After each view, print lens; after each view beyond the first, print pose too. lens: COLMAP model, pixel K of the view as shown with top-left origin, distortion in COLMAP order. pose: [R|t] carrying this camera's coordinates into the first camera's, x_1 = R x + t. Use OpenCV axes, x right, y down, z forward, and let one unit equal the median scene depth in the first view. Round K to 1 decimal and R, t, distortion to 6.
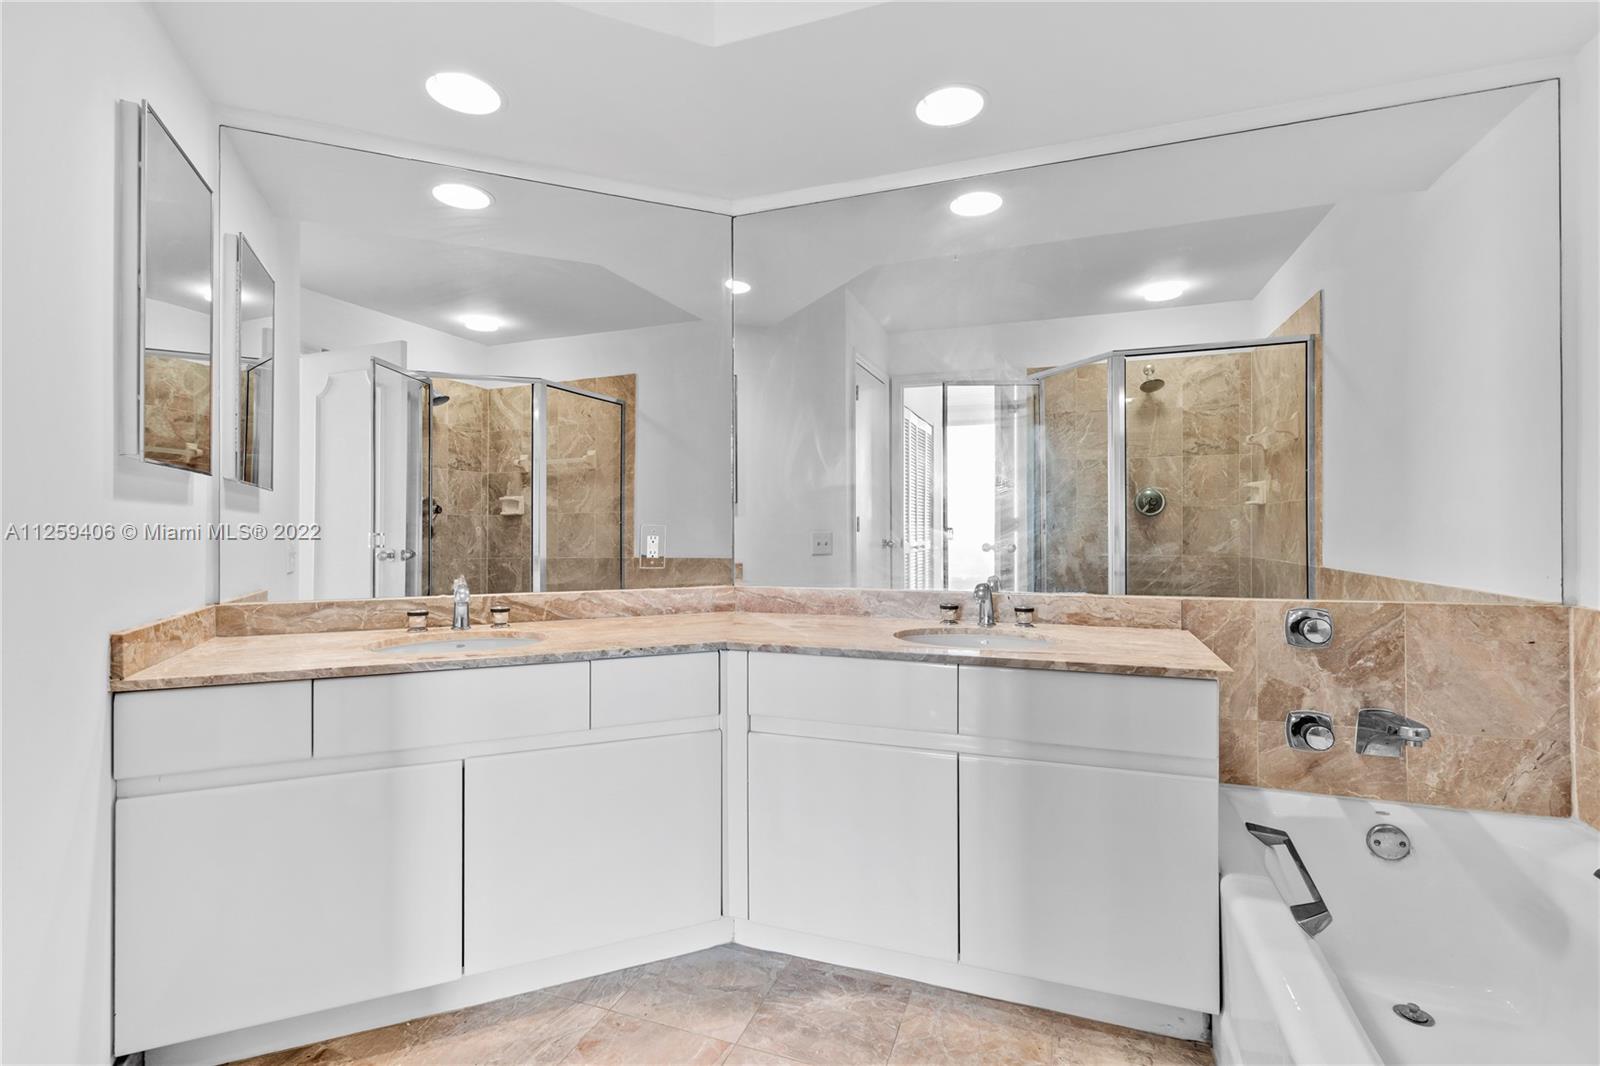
lens RADIAL K [[735.2, 0, 801.1], [0, 735.2, 530.3], [0, 0, 1]] dist [-0.003274, 0.001388]
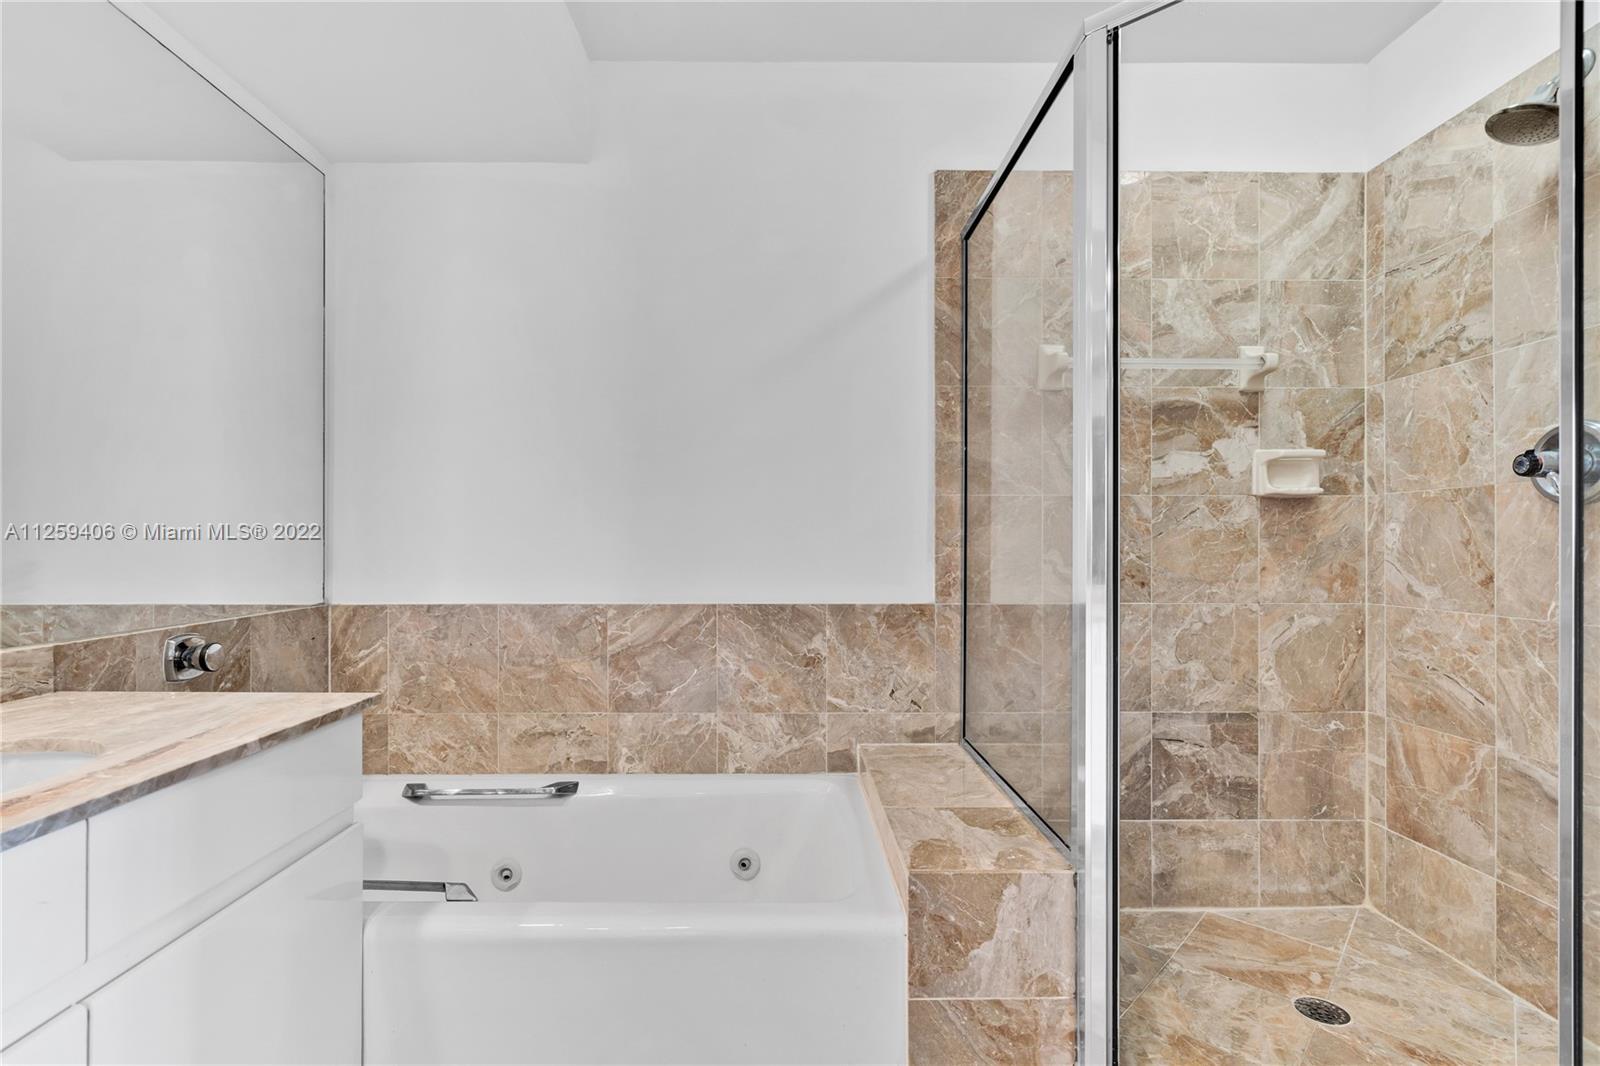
lens RADIAL K [[735.2, 0, 798.9], [0, 735.2, 538.3], [0, 0, 1]] dist [-0.003274, 0.001388]
pose [[-0.363017, 0.011271, 0.931714, -0.376135], [0.002477, 0.999935, -0.011131, 0.006810], [-0.931779, -0.001733, -0.363022, 0.681524]]
